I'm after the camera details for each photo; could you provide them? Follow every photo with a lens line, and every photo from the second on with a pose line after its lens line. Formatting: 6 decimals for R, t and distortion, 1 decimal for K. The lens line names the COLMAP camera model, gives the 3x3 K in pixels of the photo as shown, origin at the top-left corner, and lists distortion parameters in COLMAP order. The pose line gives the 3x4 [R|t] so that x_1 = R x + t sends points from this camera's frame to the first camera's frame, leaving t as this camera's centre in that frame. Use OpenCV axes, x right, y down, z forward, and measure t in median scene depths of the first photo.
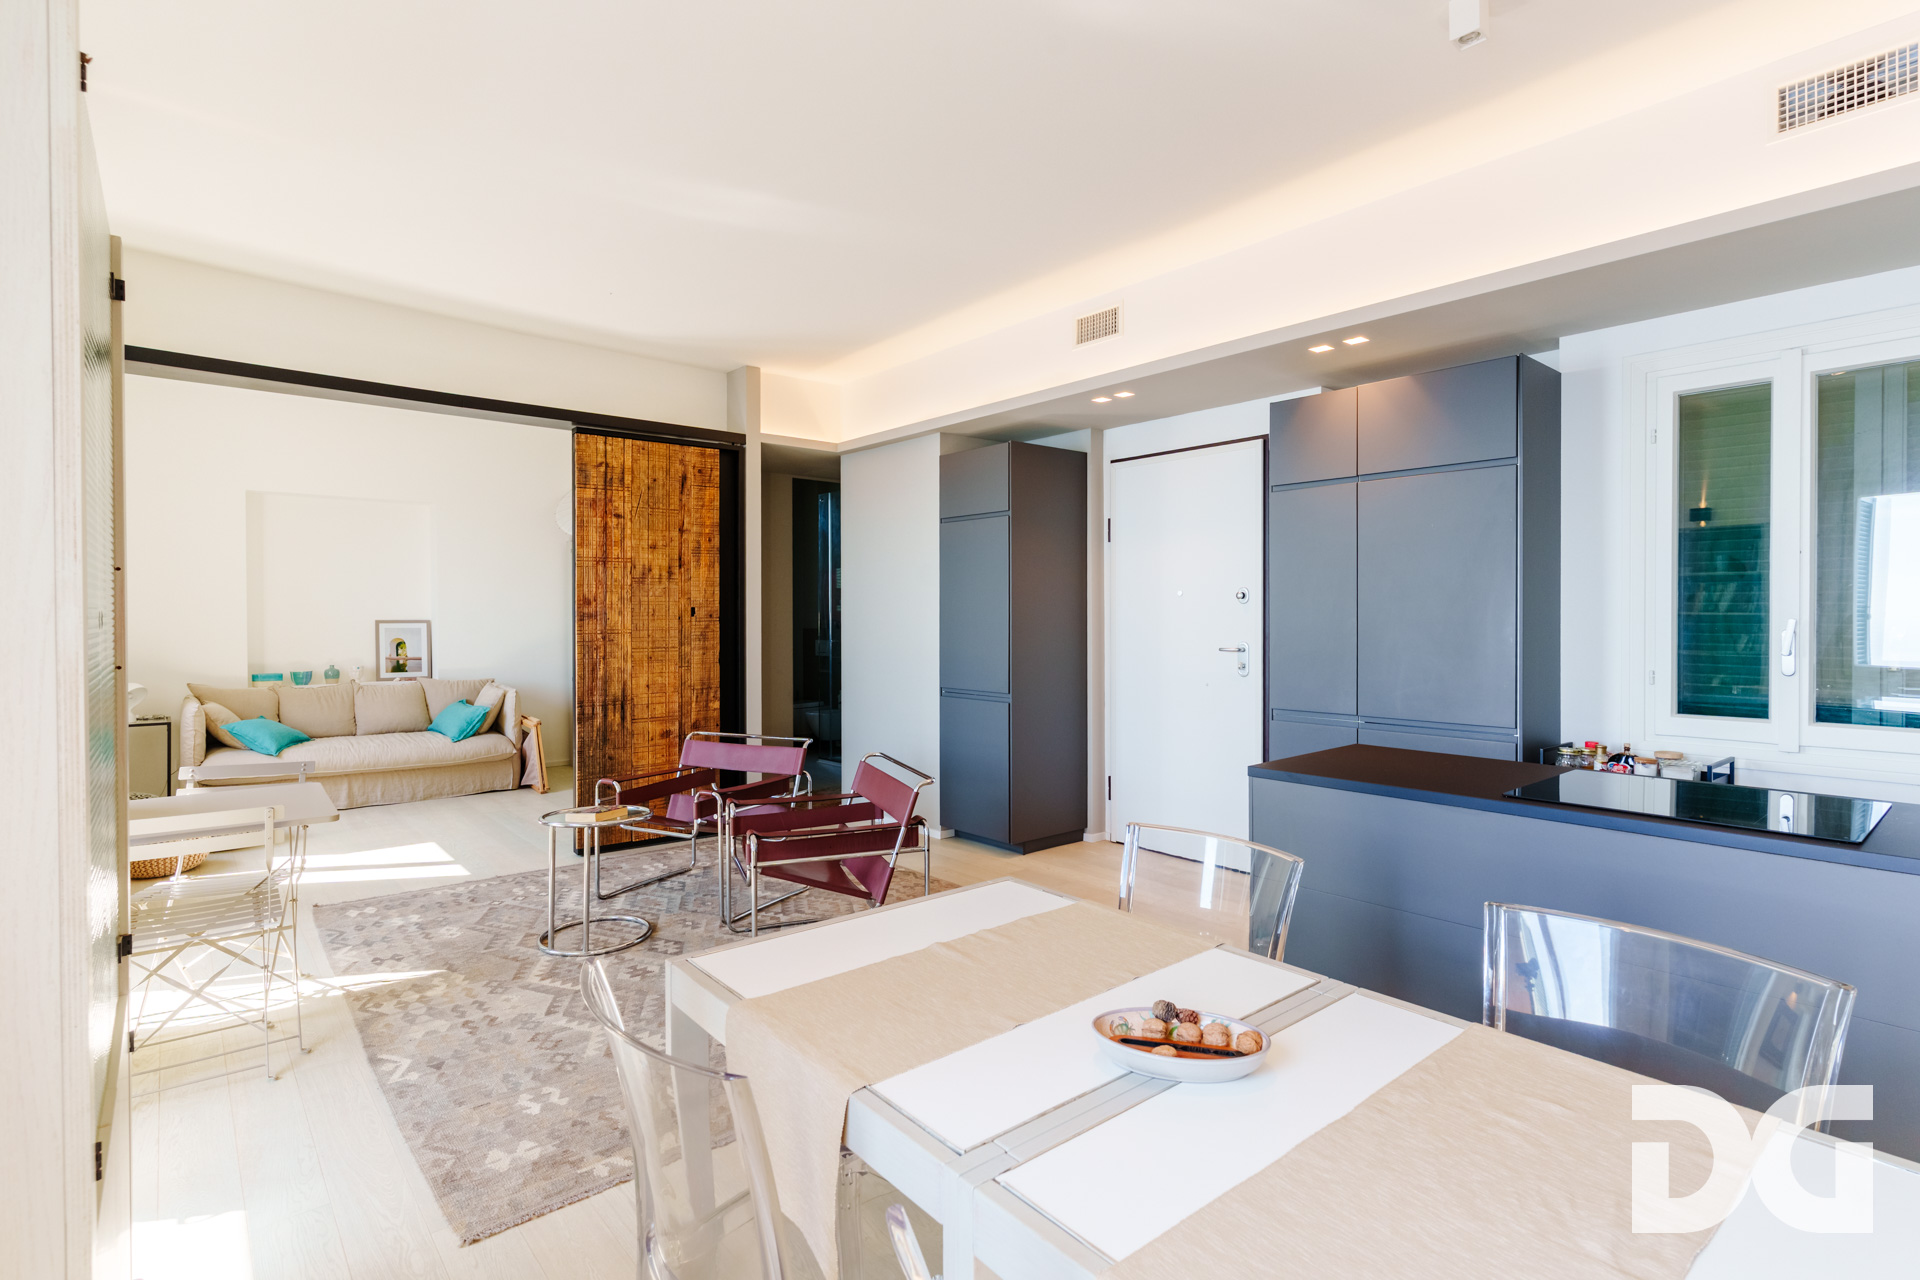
lens RADIAL K [[939.4, 0, 975.1], [0, 939.4, 621.8], [0, 0, 1]] dist [-0.000989, 0.000092]
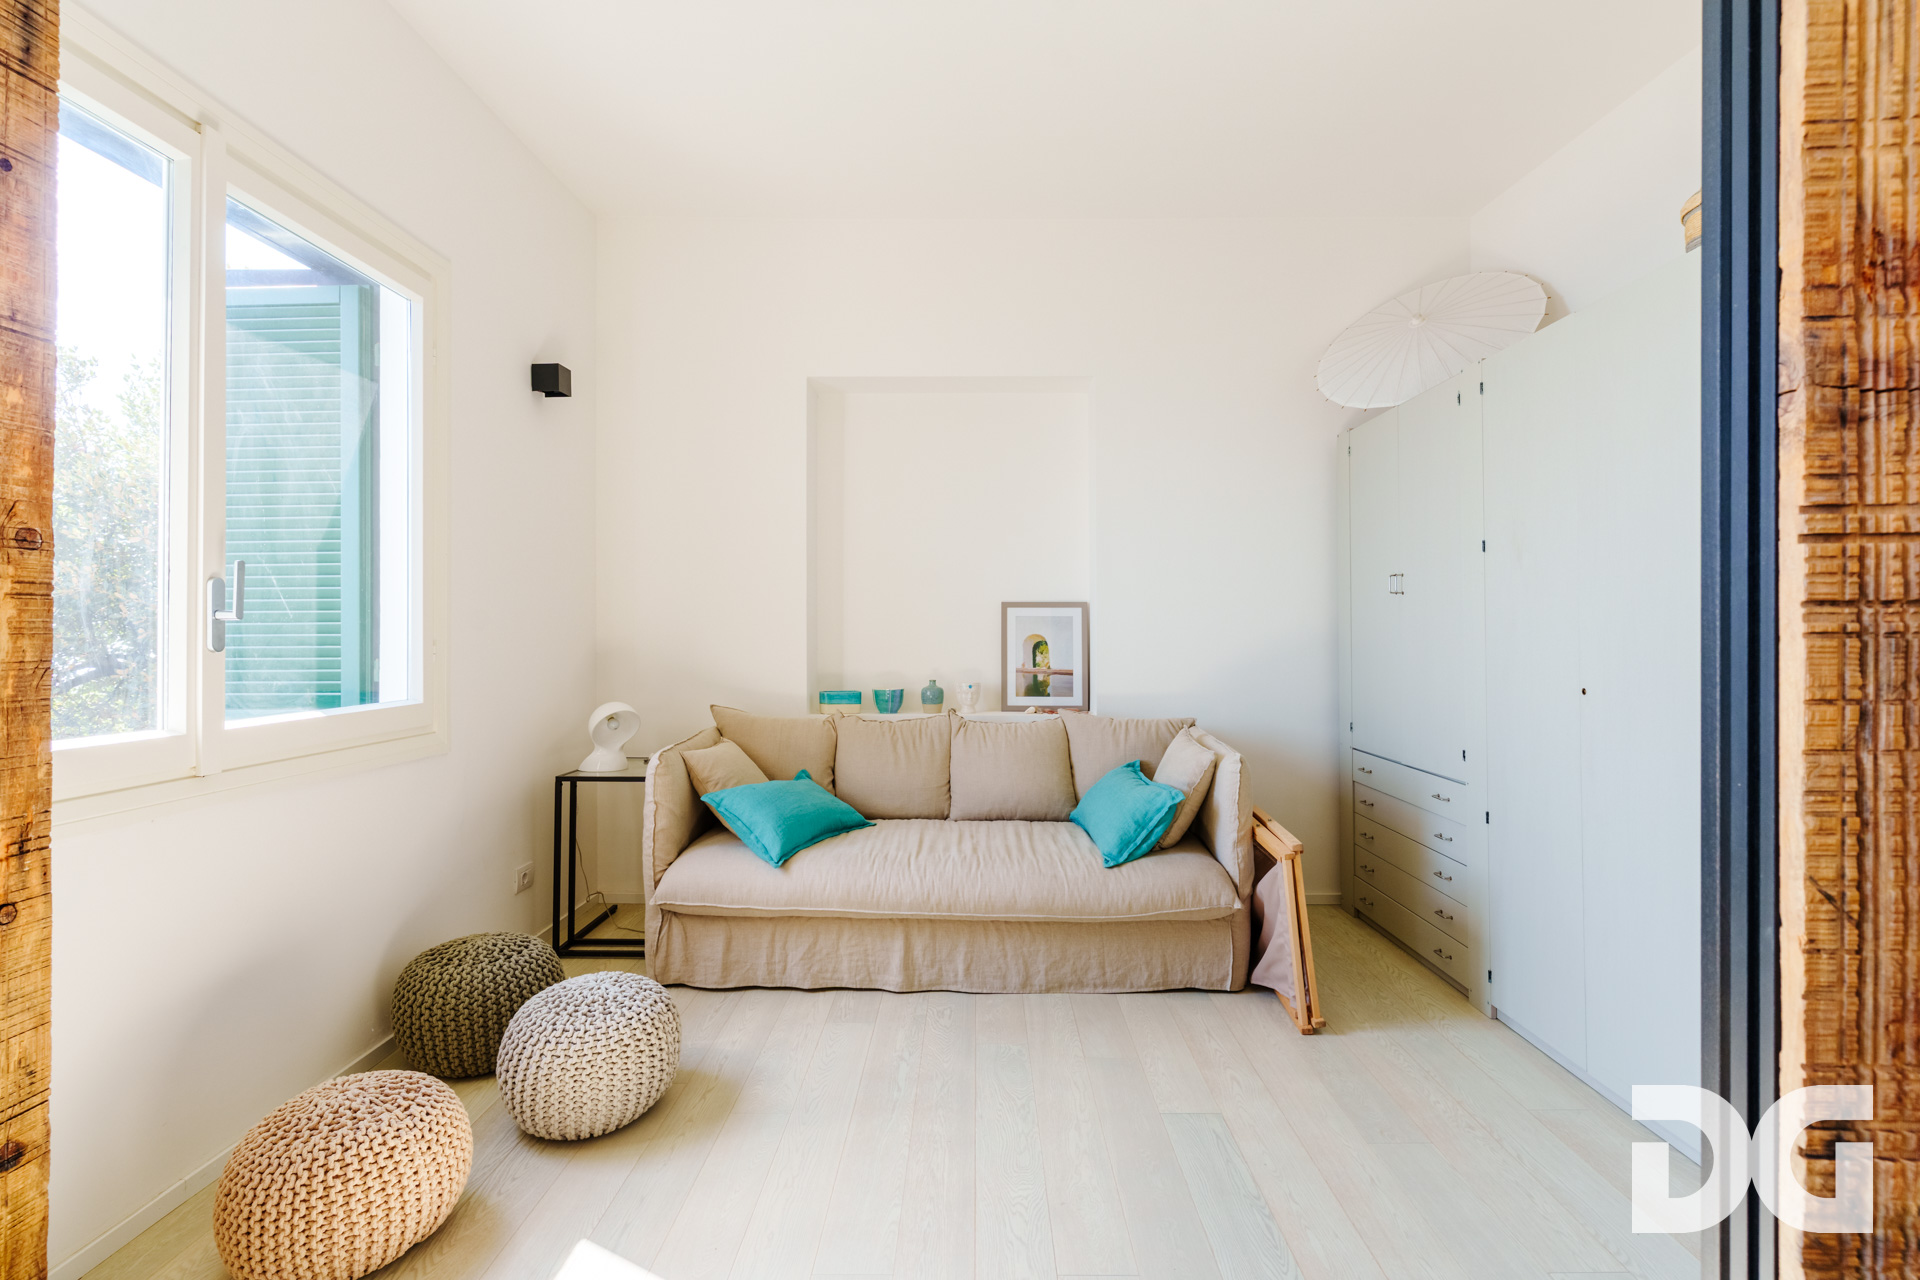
lens RADIAL K [[923.7, 0, 960.0], [0, 923.7, 640.0], [0, 0, 1]] dist [-0.000757, -0.000200]
pose [[0.747377, 0.008310, -0.664349, -0.407832], [-0.005912, 0.999965, 0.005857, 0.025152], [0.664374, -0.000450, 0.747400, 0.802423]]
